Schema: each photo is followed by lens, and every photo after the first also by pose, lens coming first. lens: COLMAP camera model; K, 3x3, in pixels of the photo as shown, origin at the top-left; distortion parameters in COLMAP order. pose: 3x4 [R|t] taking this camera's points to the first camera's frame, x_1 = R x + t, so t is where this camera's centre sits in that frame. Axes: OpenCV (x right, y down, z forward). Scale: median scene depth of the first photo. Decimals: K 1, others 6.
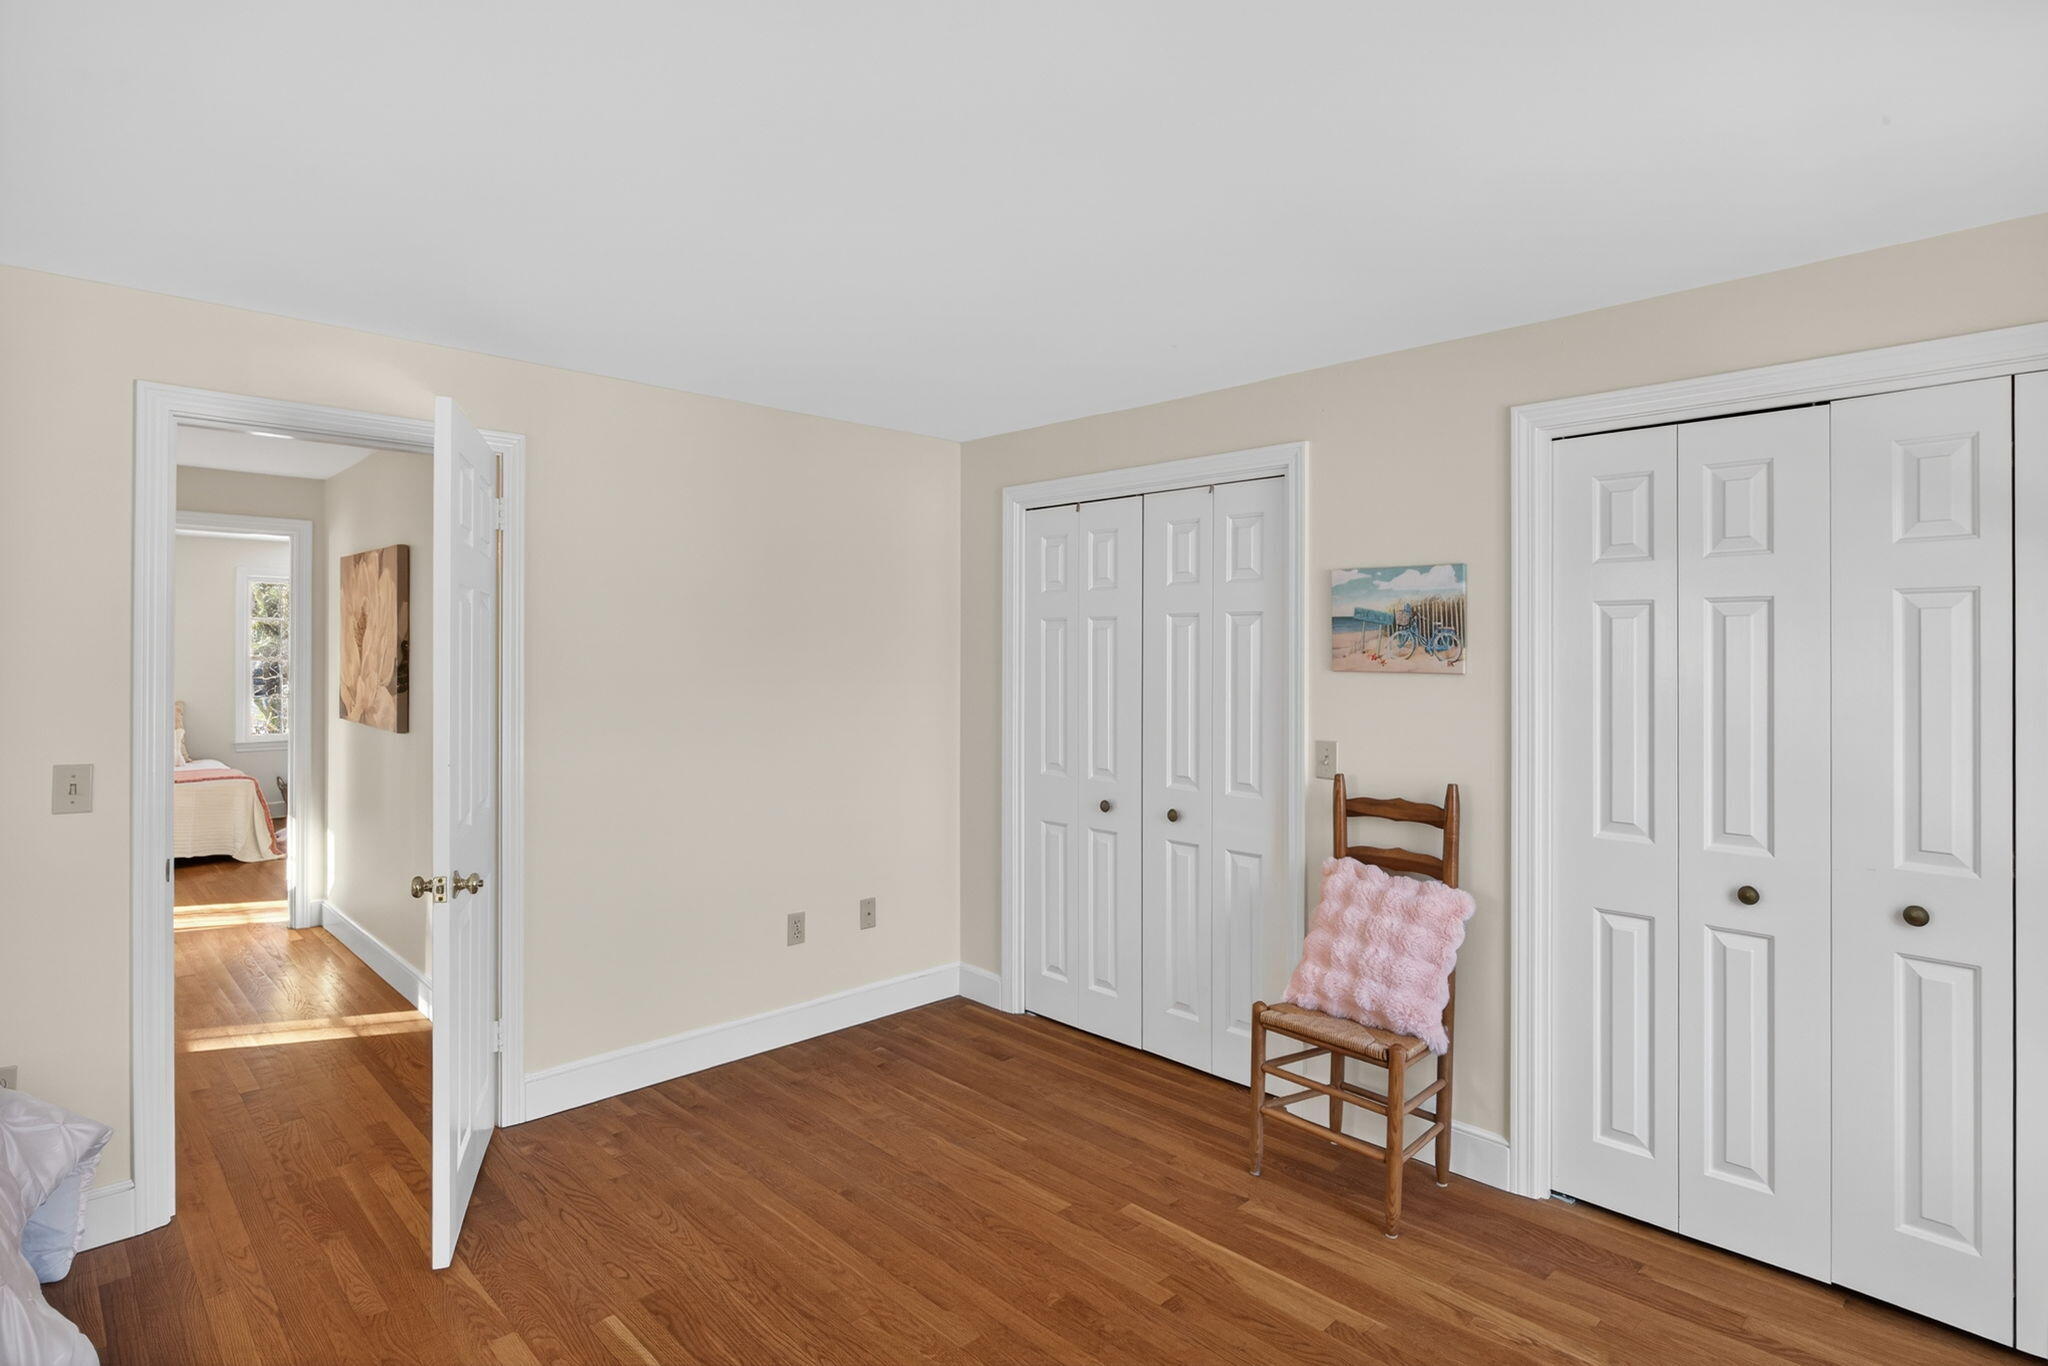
lens RADIAL K [[1569.4, 0, 1025.4], [0, 1569.4, 677.0], [0, 0, 1]] dist [-0.026386, 0.006197]
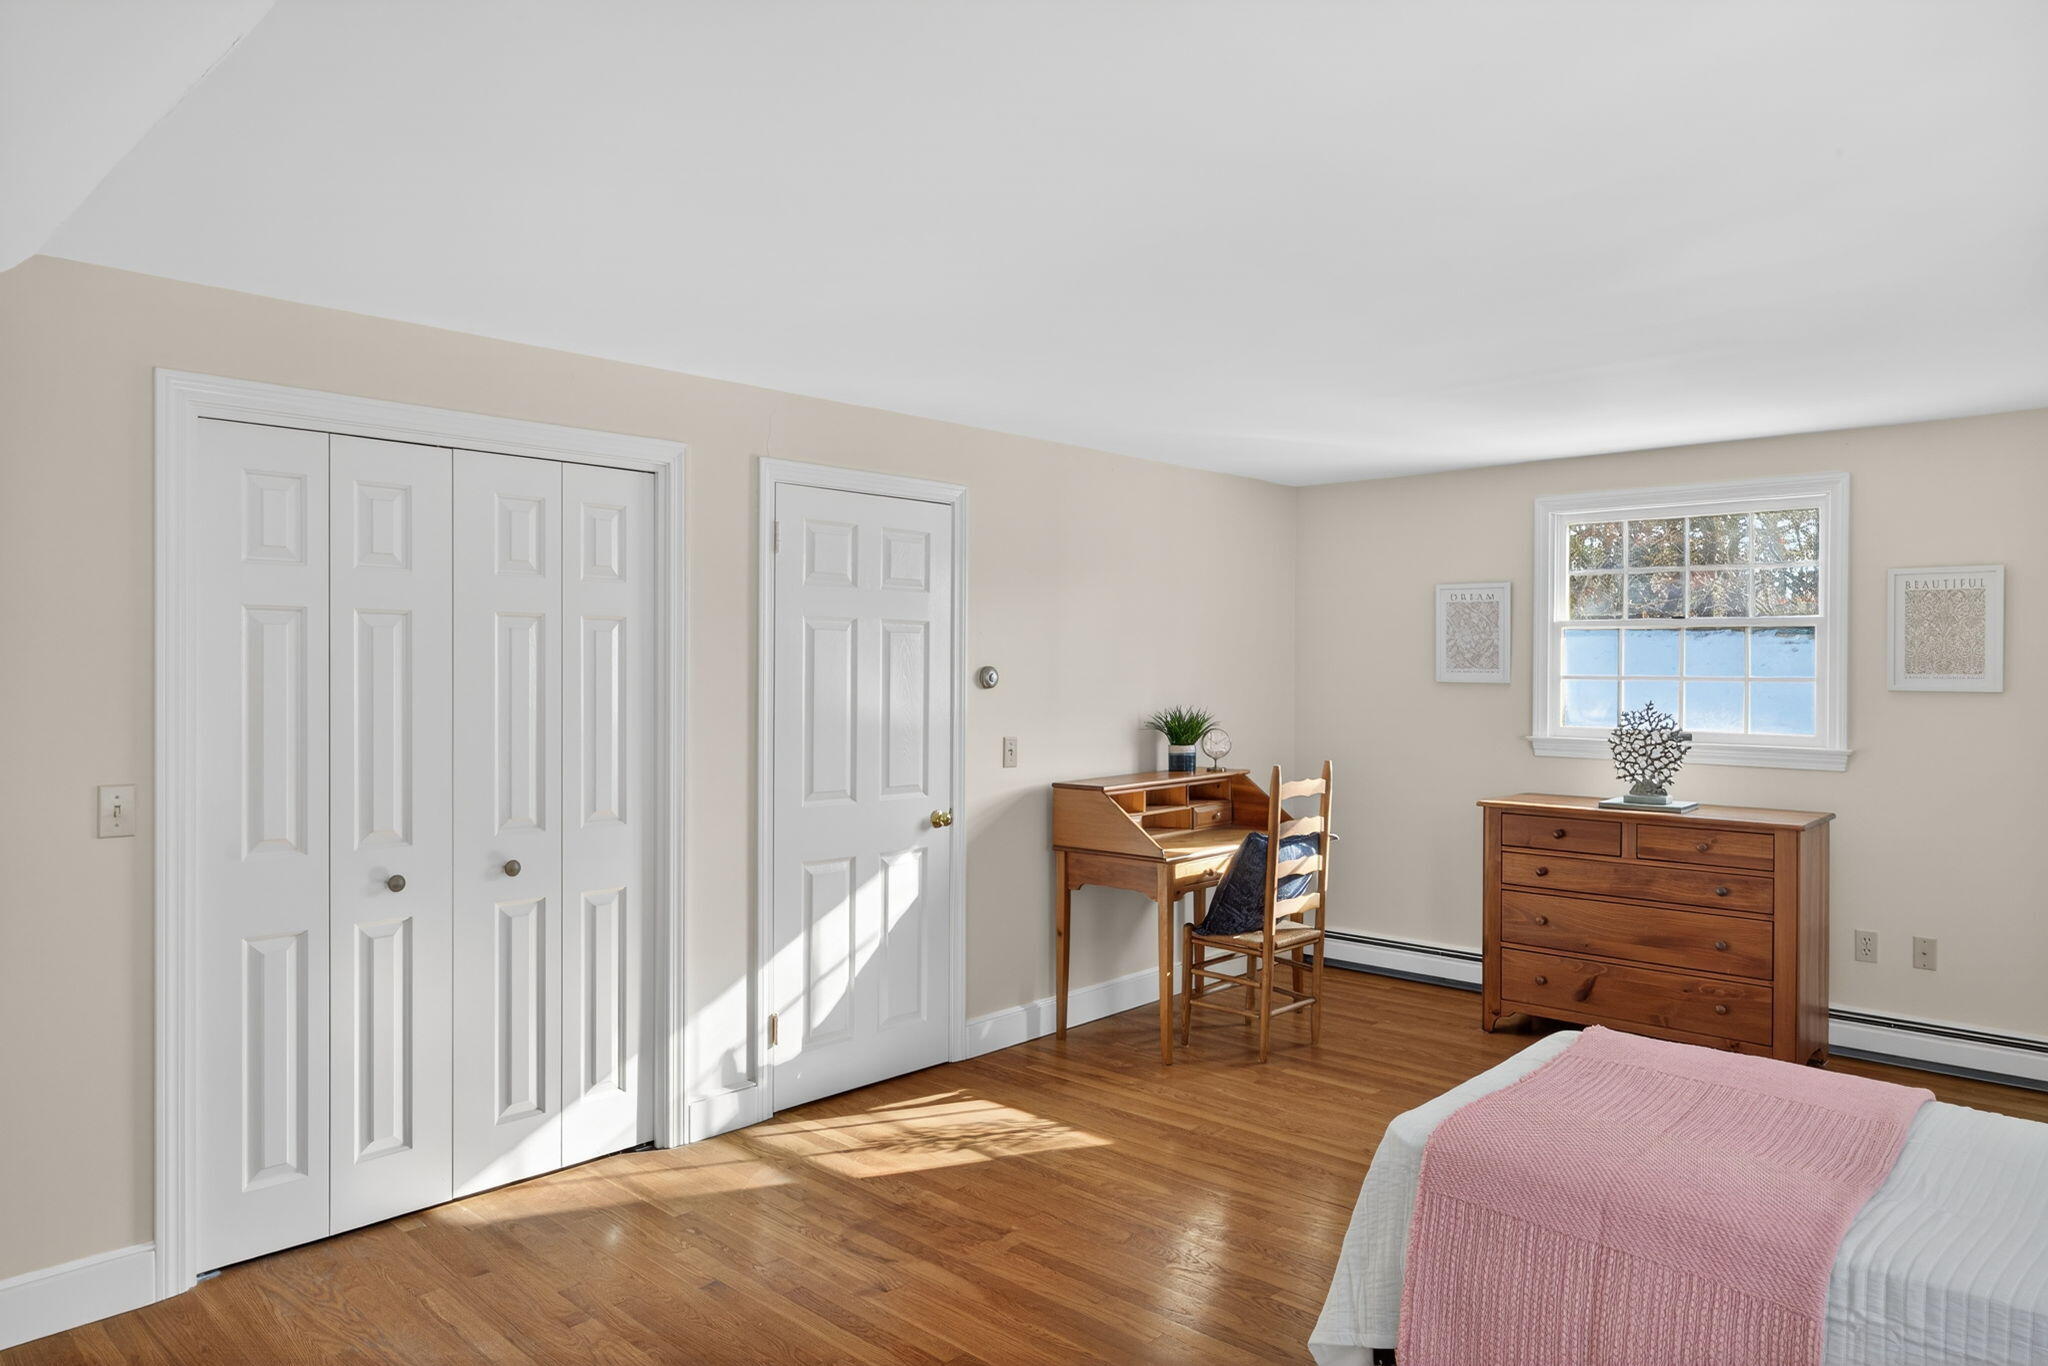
lens RADIAL K [[1297.5, 0, 1024.9], [0, 1297.5, 680.8], [0, 0, 1]] dist [-0.009676, 0.000809]
pose [[-0.253160, -0.011389, 0.967357, -0.517137], [0.010874, 0.999834, 0.014617, -0.010254], [-0.967363, 0.014219, -0.252994, 0.789031]]
